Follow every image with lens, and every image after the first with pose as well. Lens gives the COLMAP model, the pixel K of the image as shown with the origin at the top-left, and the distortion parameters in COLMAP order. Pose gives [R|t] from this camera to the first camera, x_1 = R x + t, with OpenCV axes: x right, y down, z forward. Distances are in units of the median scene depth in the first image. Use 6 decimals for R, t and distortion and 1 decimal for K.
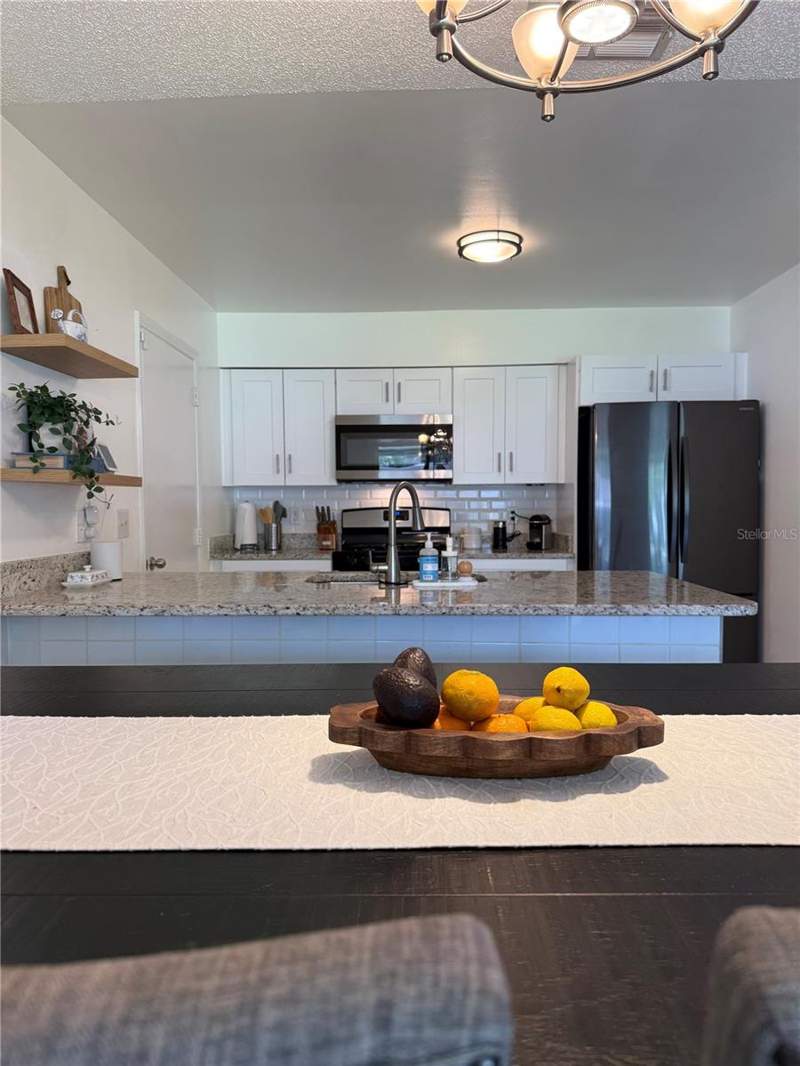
lens RADIAL K [[749.8, 0, 405.2], [0, 749.8, 541.9], [0, 0, 1]] dist [0.083676, -0.105235]
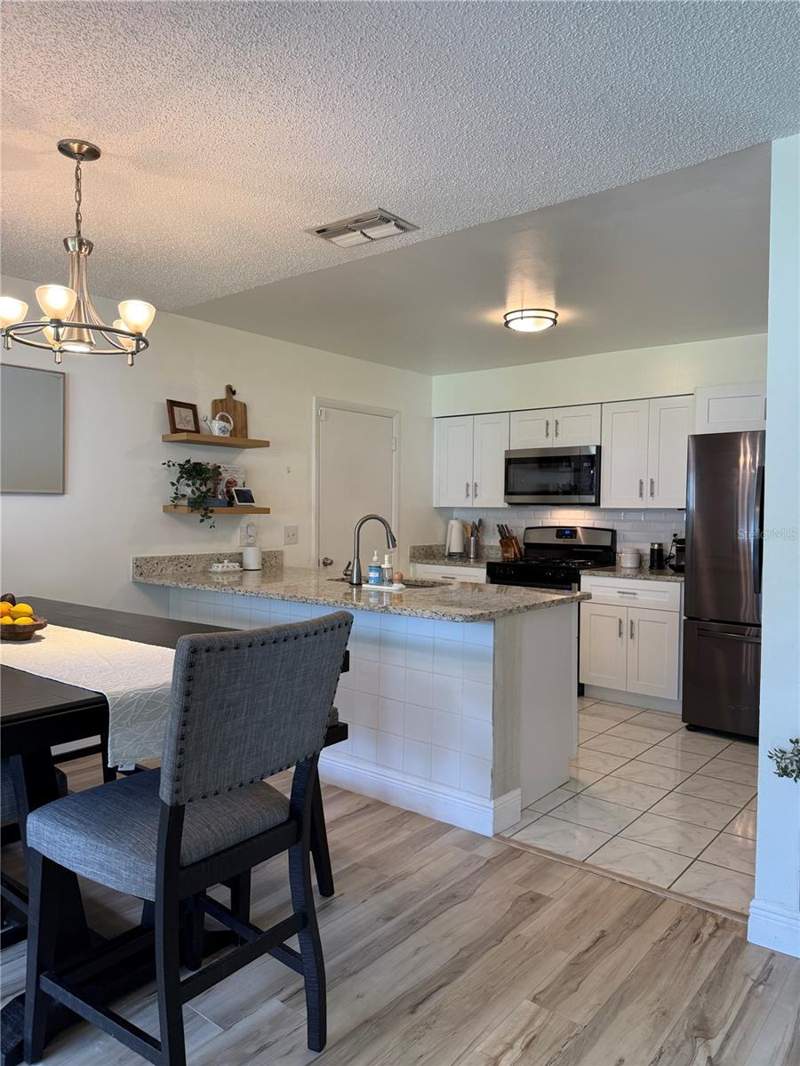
lens RADIAL K [[750.6, 0, 405.1], [0, 750.6, 532.8], [0, 0, 1]] dist [0.086115, -0.128860]
pose [[0.796565, 0.035764, -0.603494, 0.510816], [-0.046225, 0.998929, -0.001816, -0.025247], [0.602783, 0.029343, 0.797365, -0.061920]]
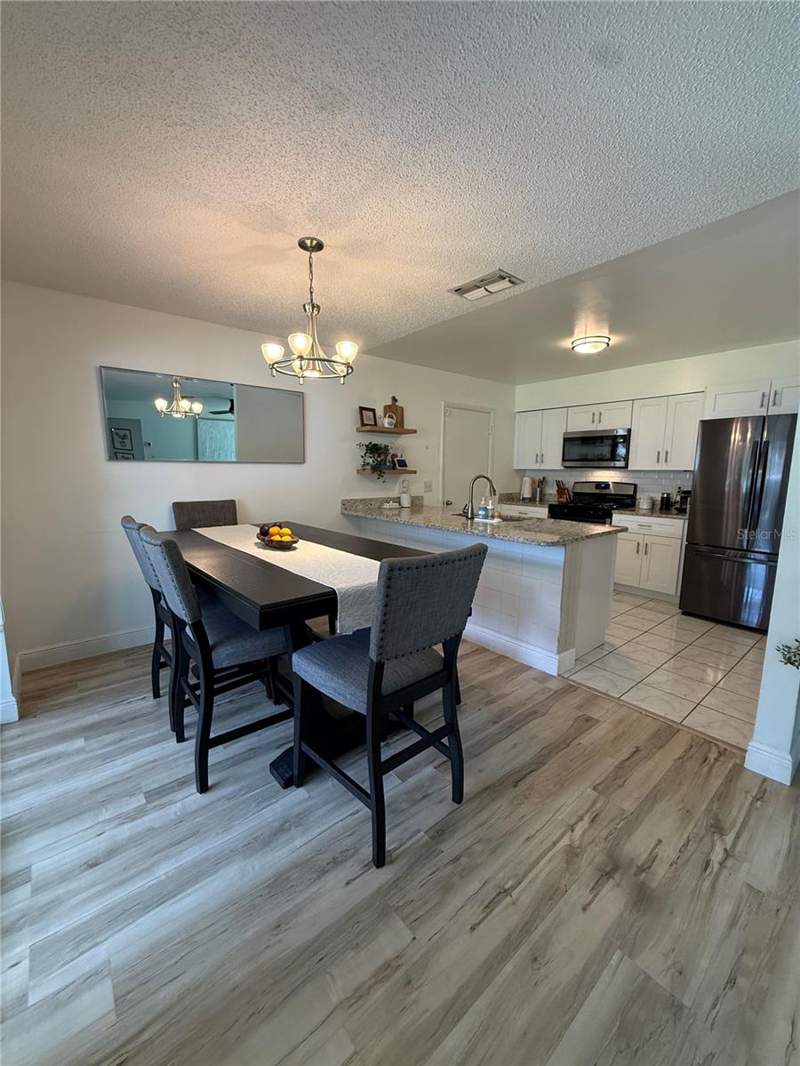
lens RADIAL K [[428.7, 0, 400.0], [0, 428.7, 533.0], [0, 0, 1]] dist [0.001423, -0.000052]
pose [[0.662603, 0.125035, -0.738460, 0.461479], [-0.049838, 0.991142, 0.123101, -0.029385], [0.747311, -0.044764, 0.662965, -0.041339]]
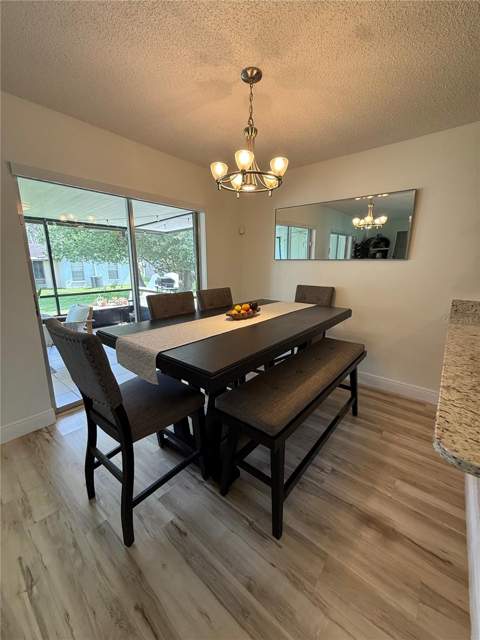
lens RADIAL K [[253.5, 0, 240.0], [0, 253.5, 320.0], [0, 0, 1]] dist [0.000978, 0.000024]
pose [[-0.620405, 0.178162, -0.763777, 0.347071], [-0.034842, 0.966634, 0.253782, -0.050417], [0.783507, 0.184059, -0.593497, 0.401575]]
